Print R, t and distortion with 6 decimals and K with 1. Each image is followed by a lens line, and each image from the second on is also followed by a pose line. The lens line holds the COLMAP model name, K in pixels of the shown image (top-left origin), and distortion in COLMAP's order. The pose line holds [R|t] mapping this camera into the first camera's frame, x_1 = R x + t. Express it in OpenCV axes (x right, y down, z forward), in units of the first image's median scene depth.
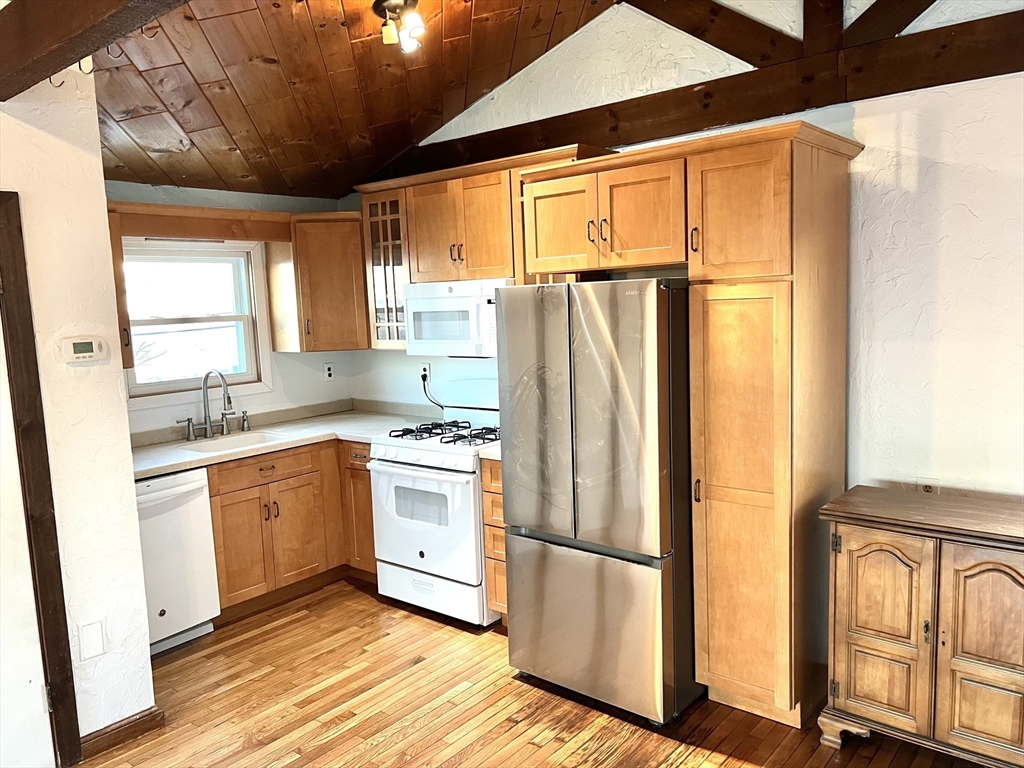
lens RADIAL K [[764.8, 0, 512.4], [0, 764.8, 393.0], [0, 0, 1]] dist [0.048725, -0.000199]
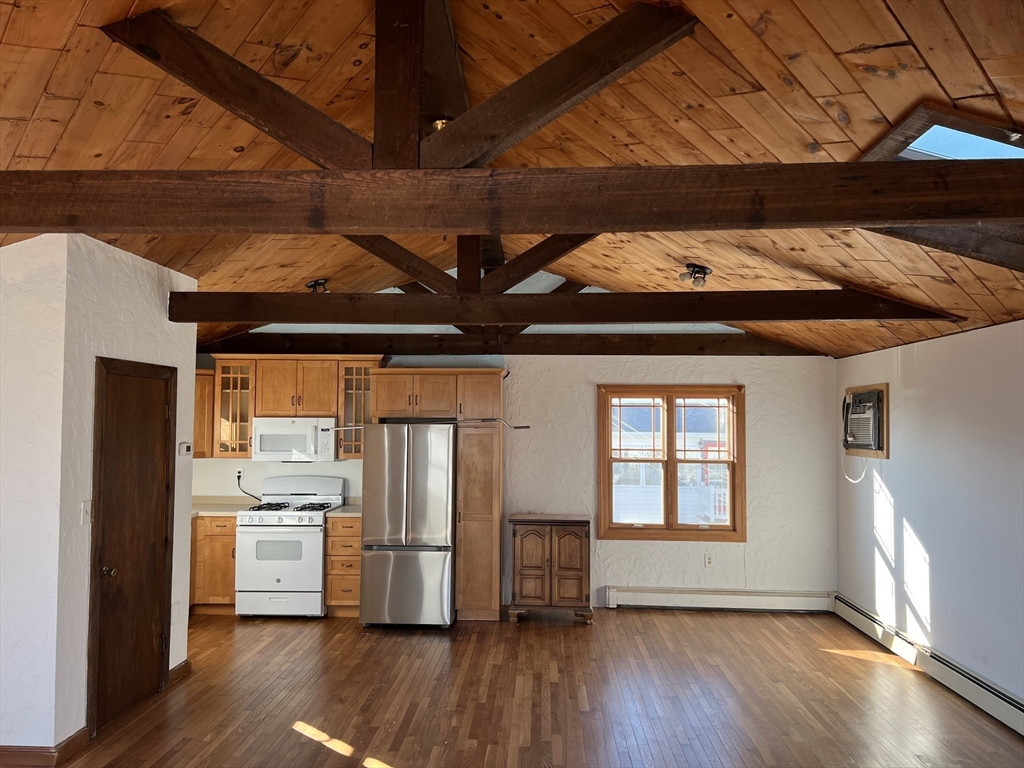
lens RADIAL K [[764.8, 0, 511.4], [0, 764.8, 386.2], [0, 0, 1]] dist [0.048725, -0.000199]
pose [[0.801546, 0.070871, 0.593718, -0.850304], [0.038017, 0.984902, -0.168889, 0.112720], [-0.596723, 0.157944, 0.786750, -0.784704]]
